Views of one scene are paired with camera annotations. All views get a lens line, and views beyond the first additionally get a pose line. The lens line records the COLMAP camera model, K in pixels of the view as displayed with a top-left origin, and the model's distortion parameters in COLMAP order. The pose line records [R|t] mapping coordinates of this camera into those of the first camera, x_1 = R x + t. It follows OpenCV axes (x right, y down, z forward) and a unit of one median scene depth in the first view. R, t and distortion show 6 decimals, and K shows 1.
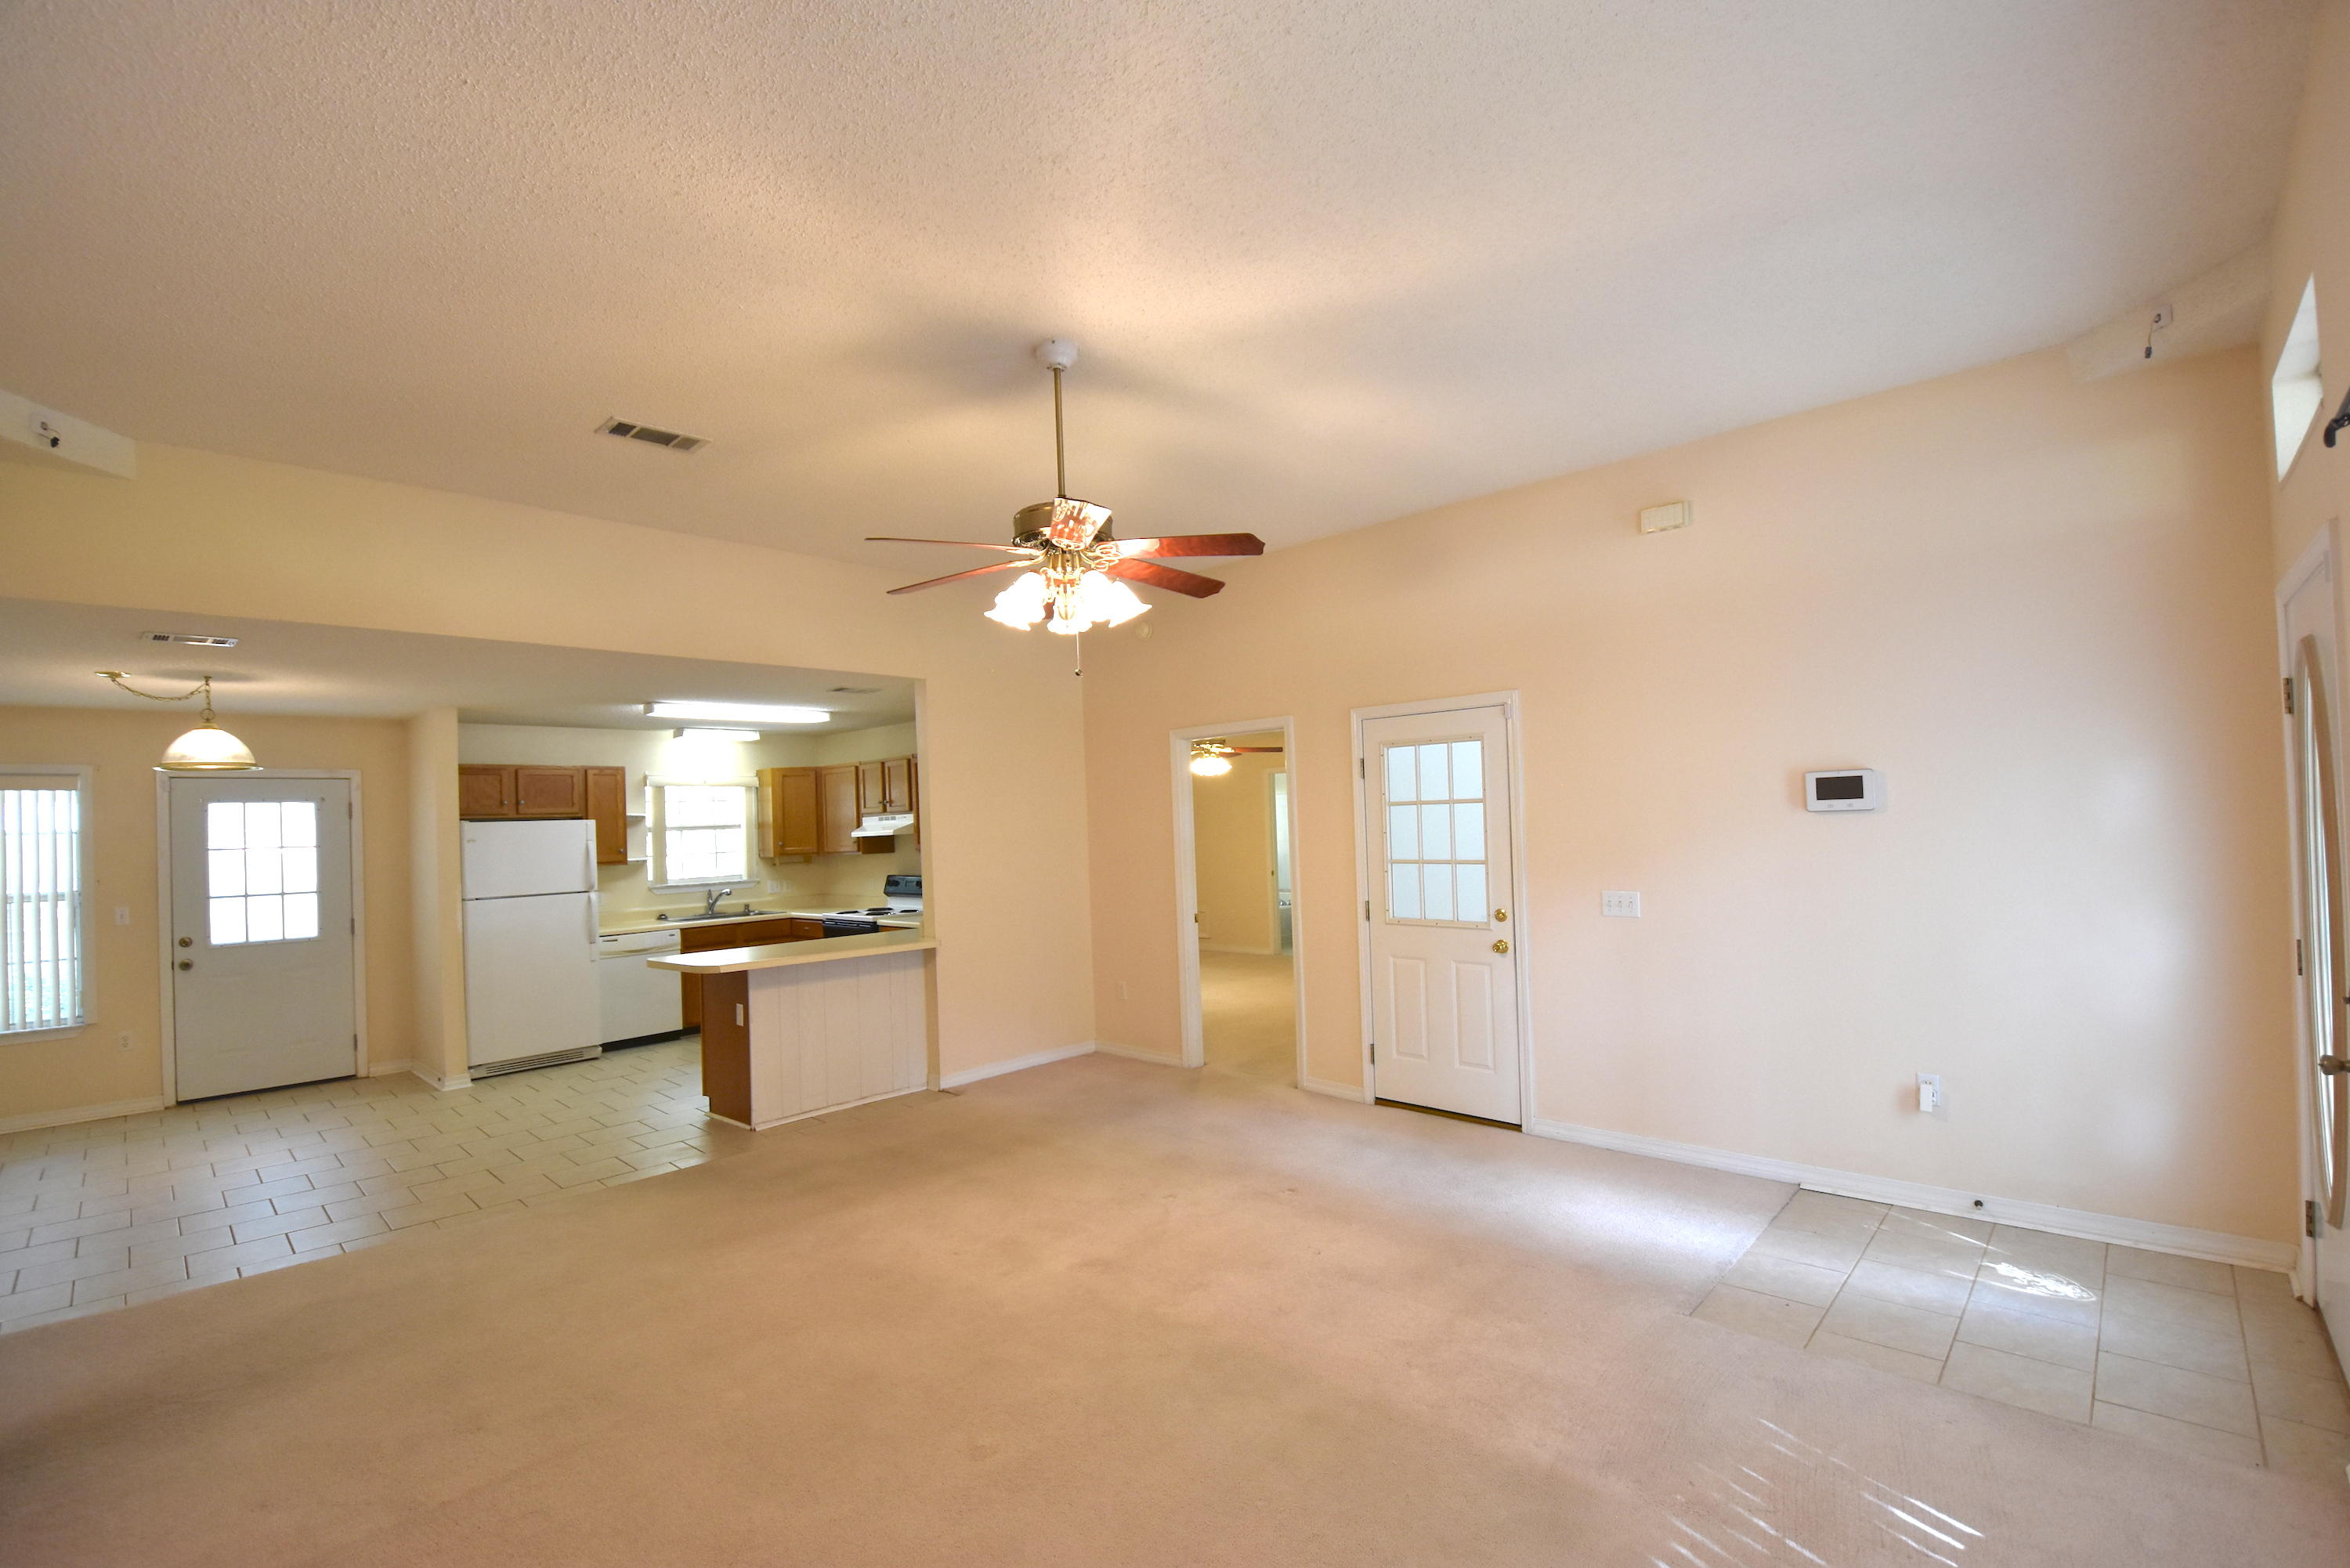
lens RADIAL K [[1026.3, 0, 1177.6], [0, 1026.3, 803.8], [0, 0, 1]] dist [0.019677, -0.025397]
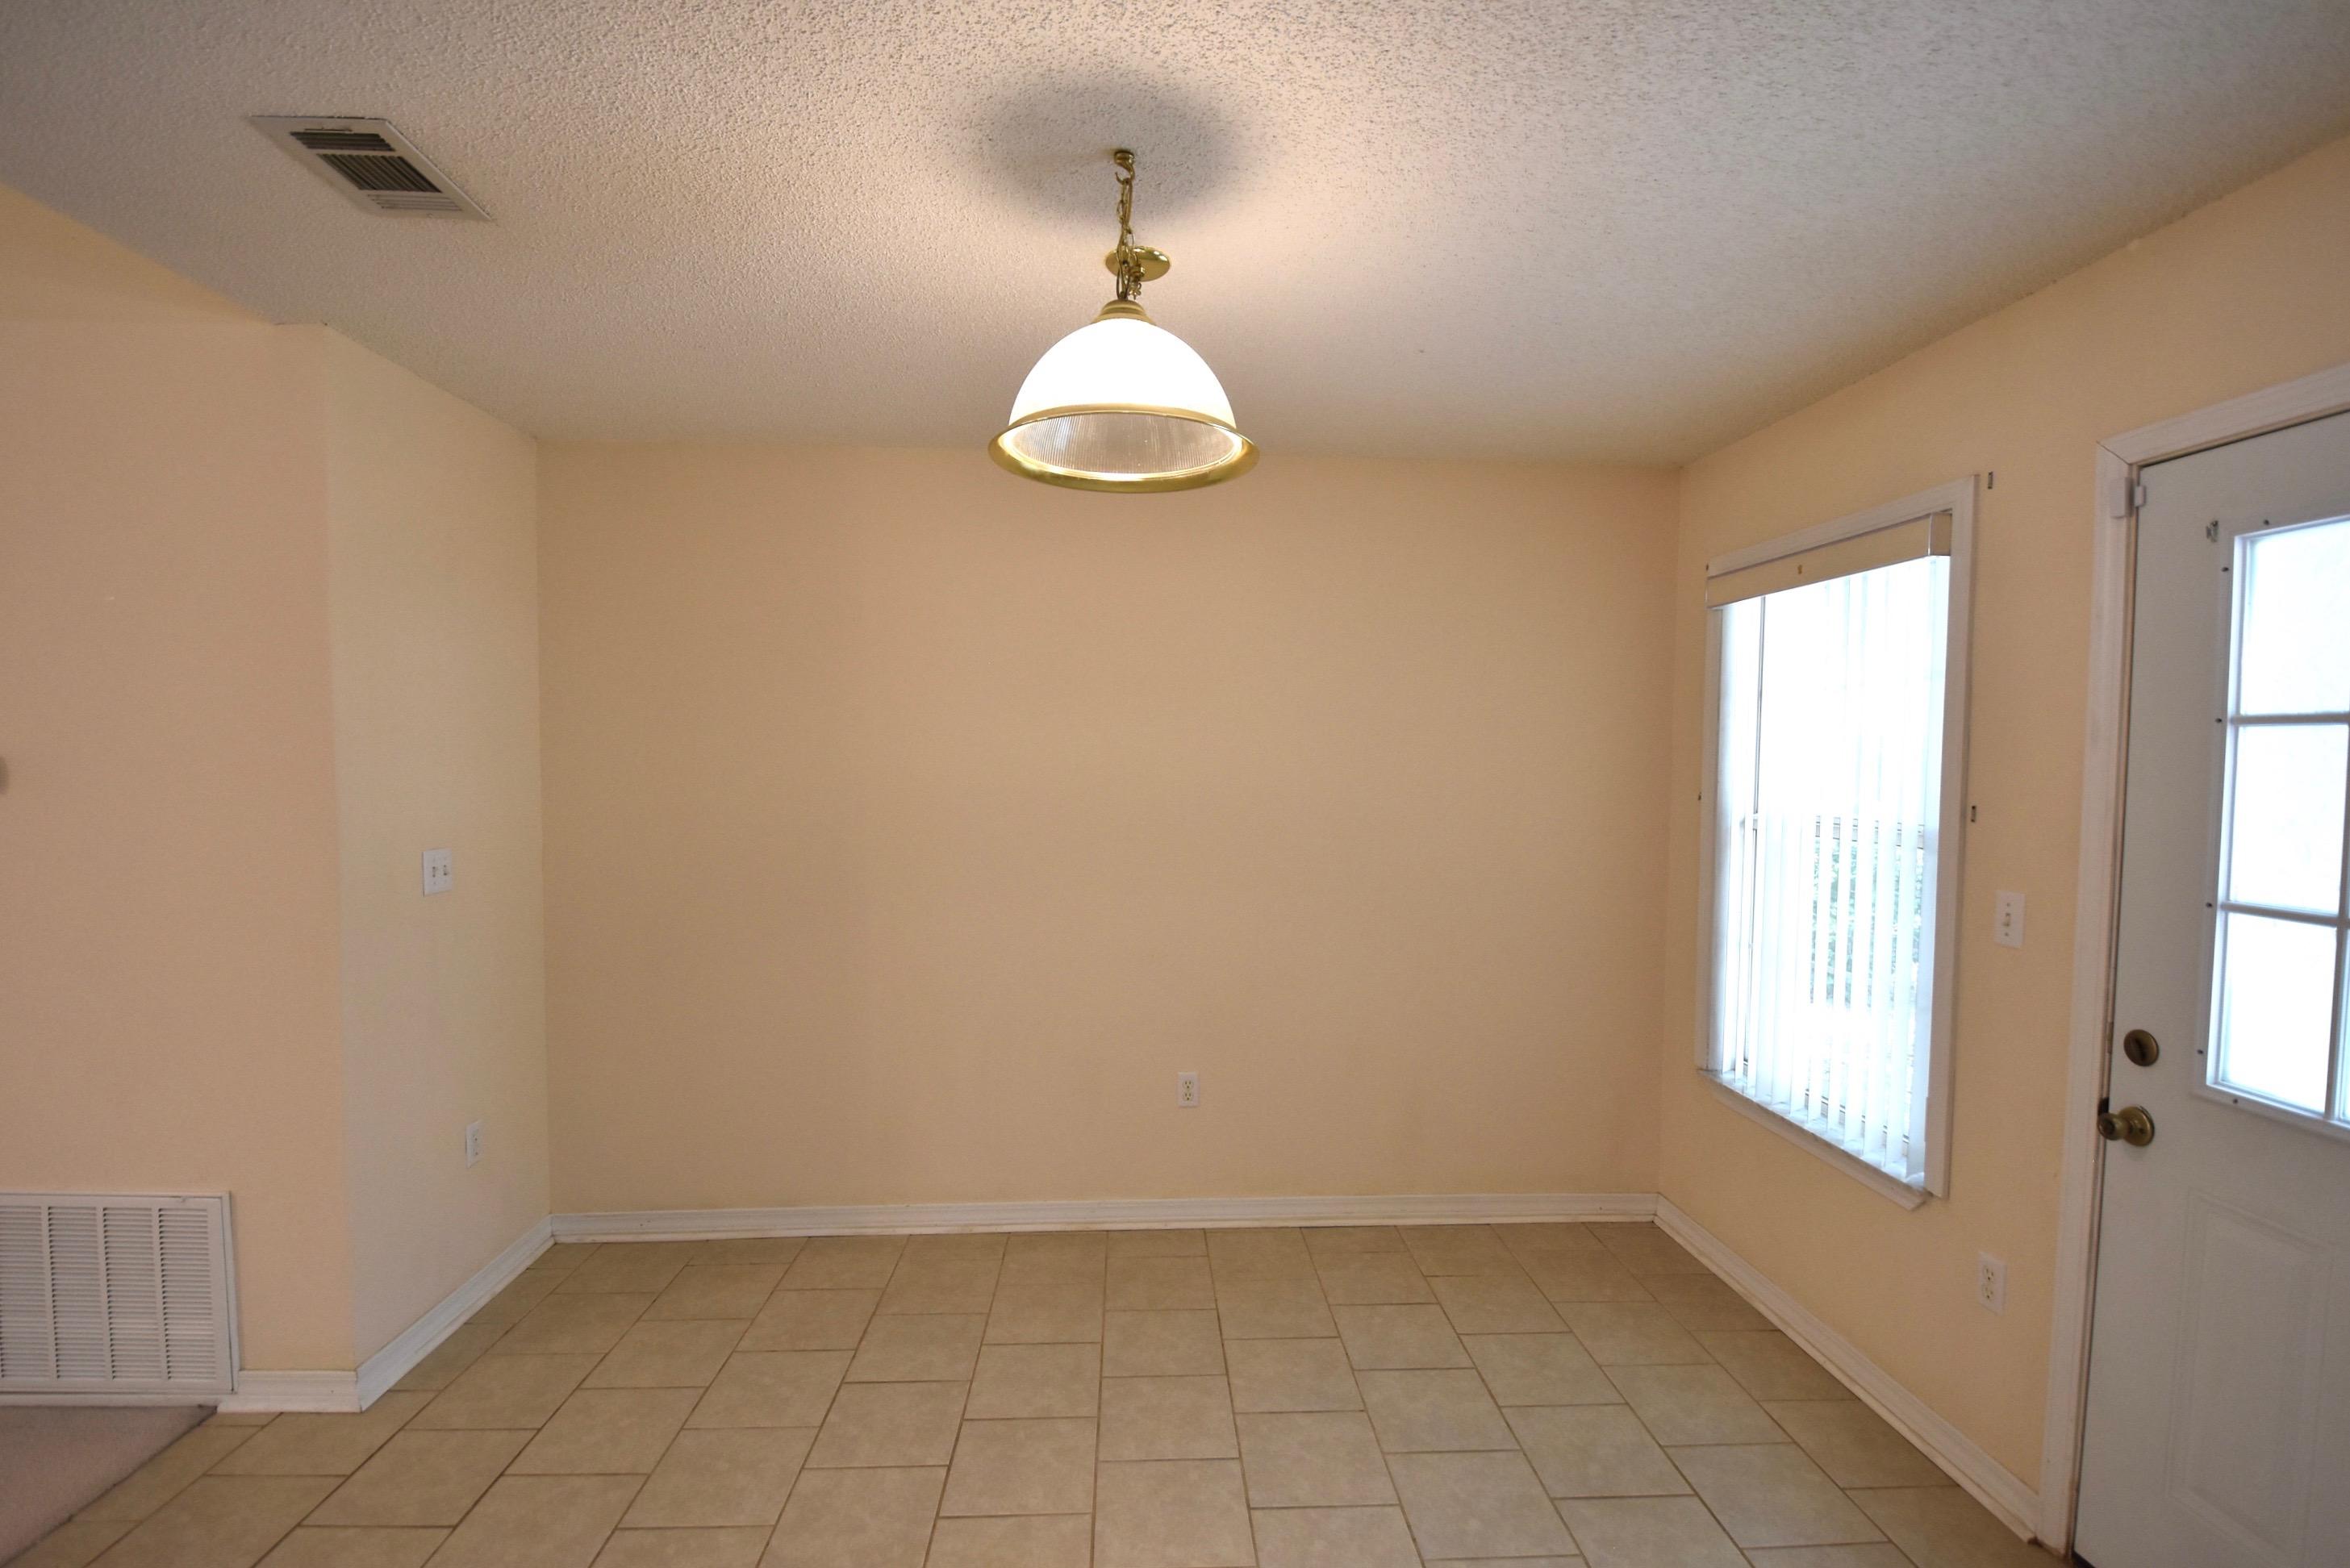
lens RADIAL K [[1060.8, 0, 1179.0], [0, 1060.8, 807.0], [0, 0, 1]] dist [0.018024, -0.023732]
pose [[-0.682295, 0.065526, -0.728135, -0.554669], [0.030700, 0.997665, 0.061014, 0.041044], [0.730432, 0.019276, -0.682713, 0.960146]]
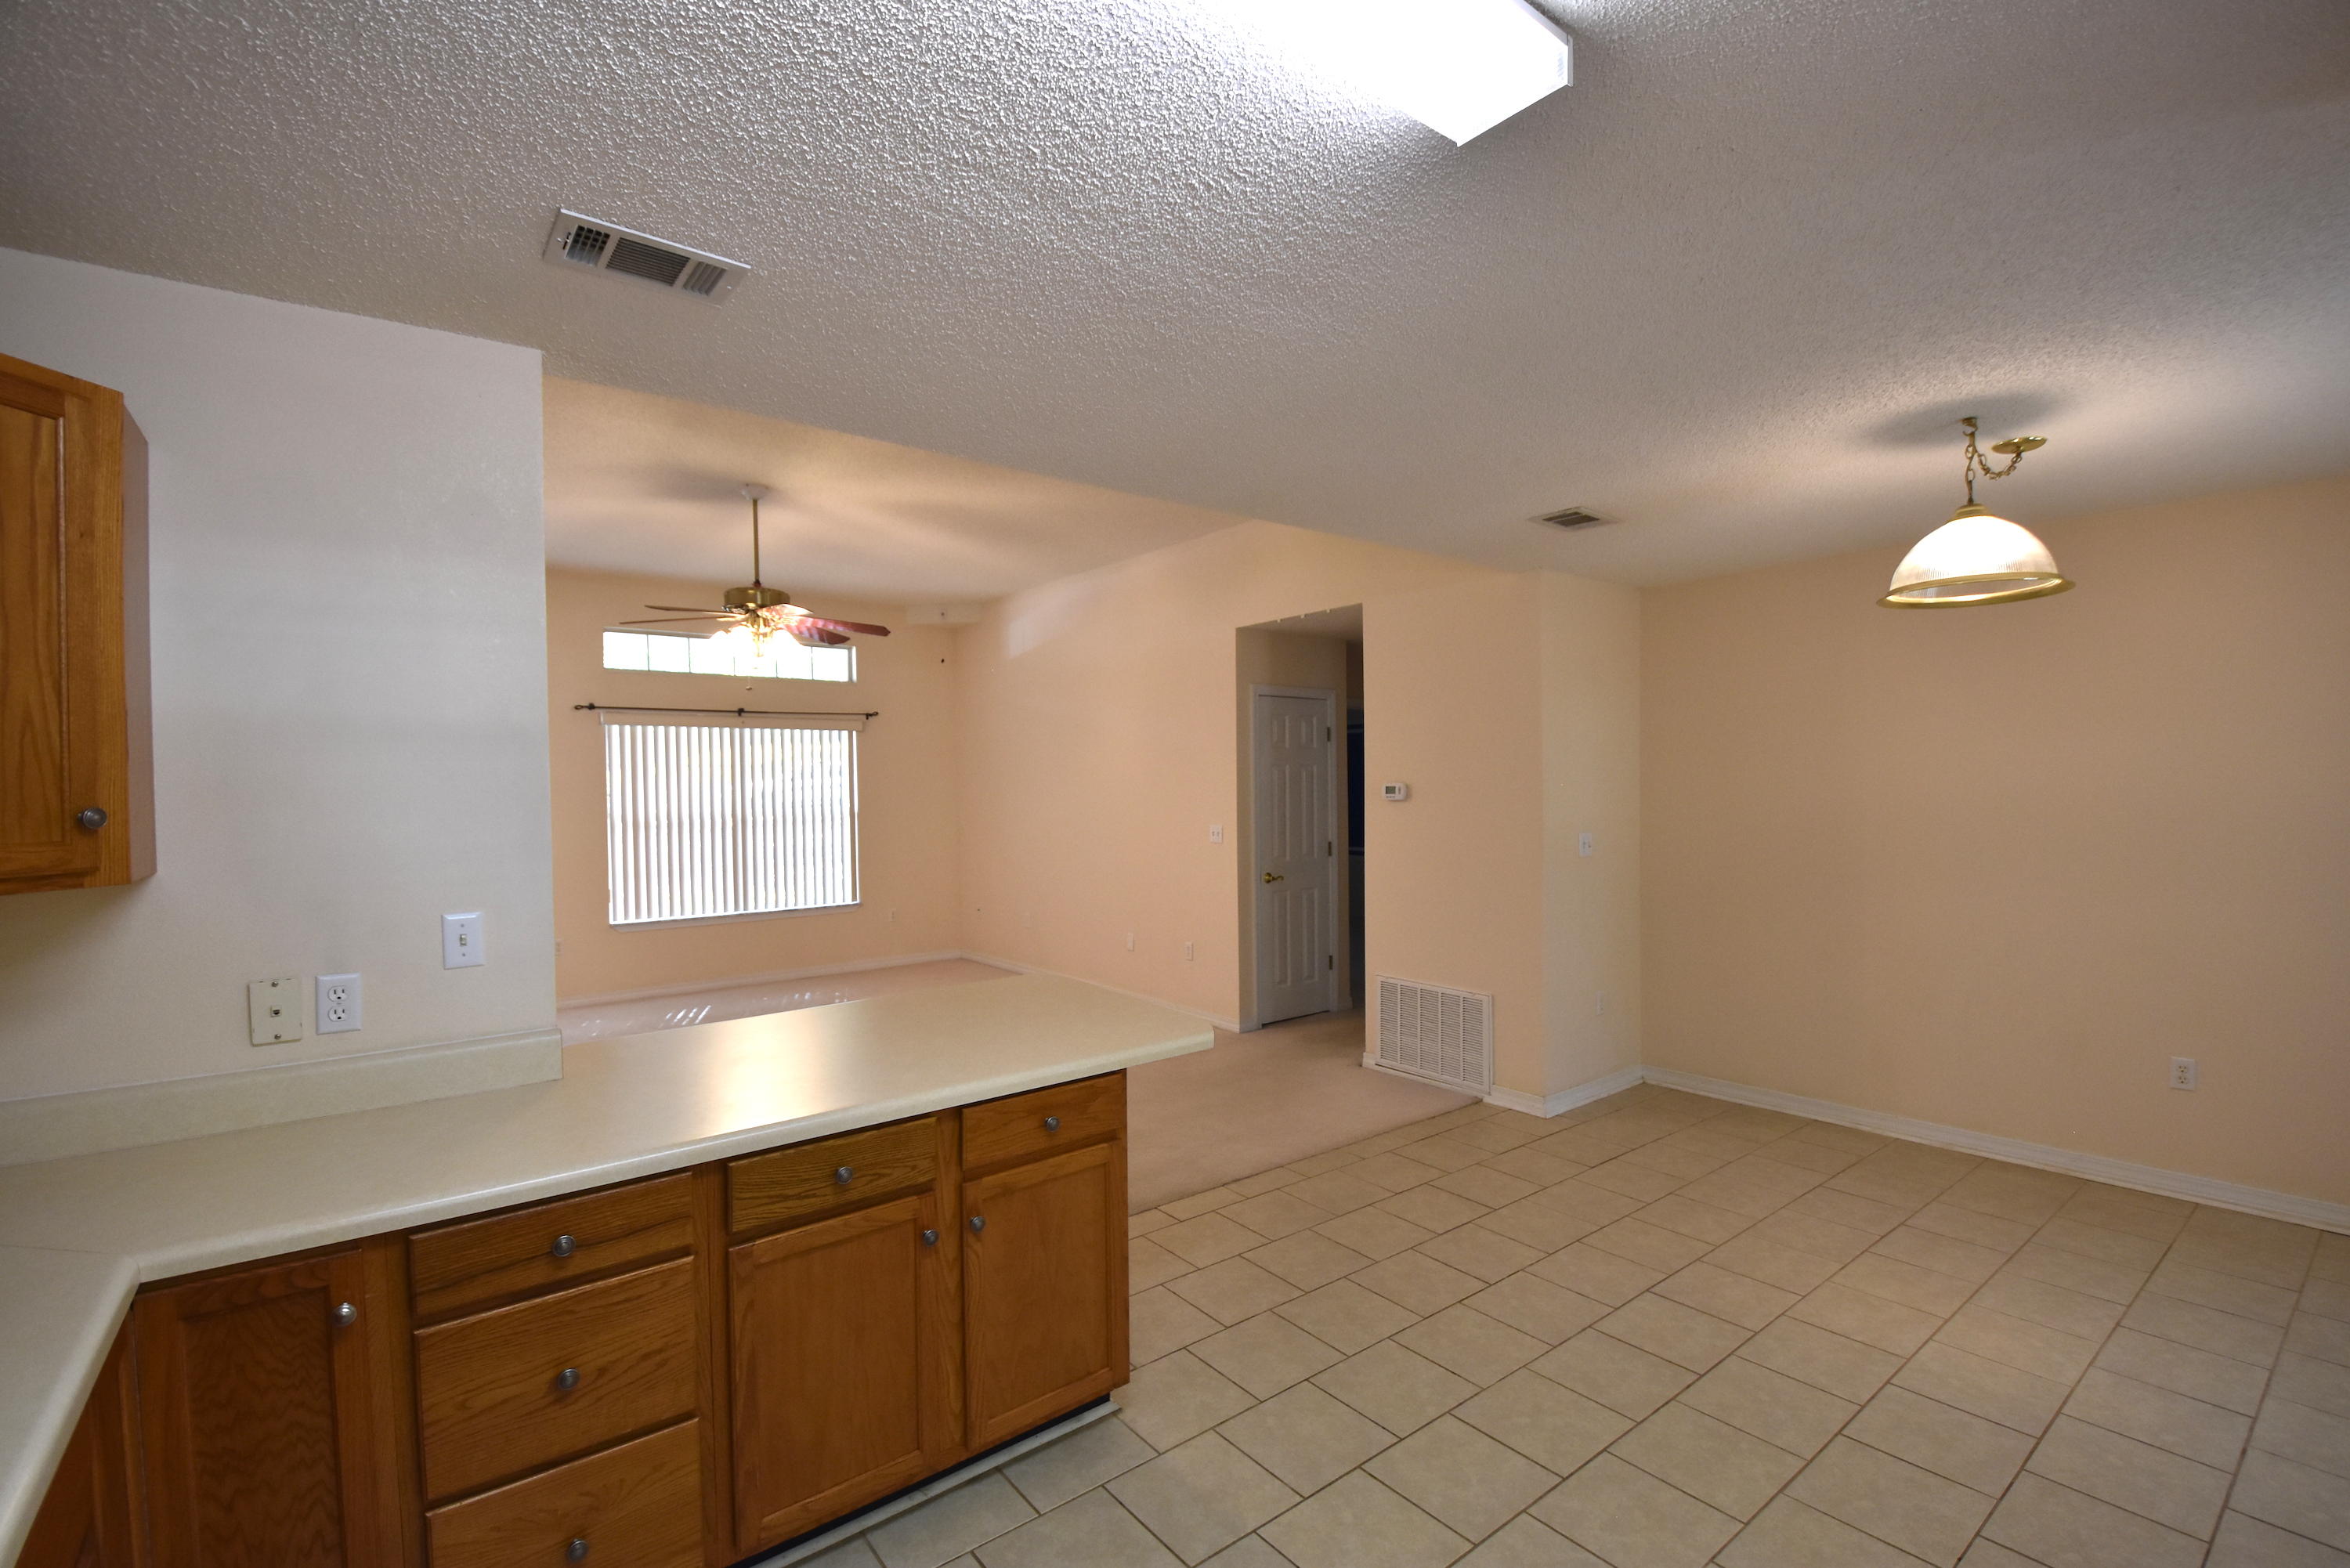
lens RADIAL K [[1026.3, 0, 1177.6], [0, 1026.3, 803.8], [0, 0, 1]] dist [0.019677, -0.025397]
pose [[-0.989192, 0.046530, 0.139044, -0.476162], [0.046260, 0.998916, -0.005177, 0.043444], [-0.139134, 0.001311, -0.990273, 1.224712]]
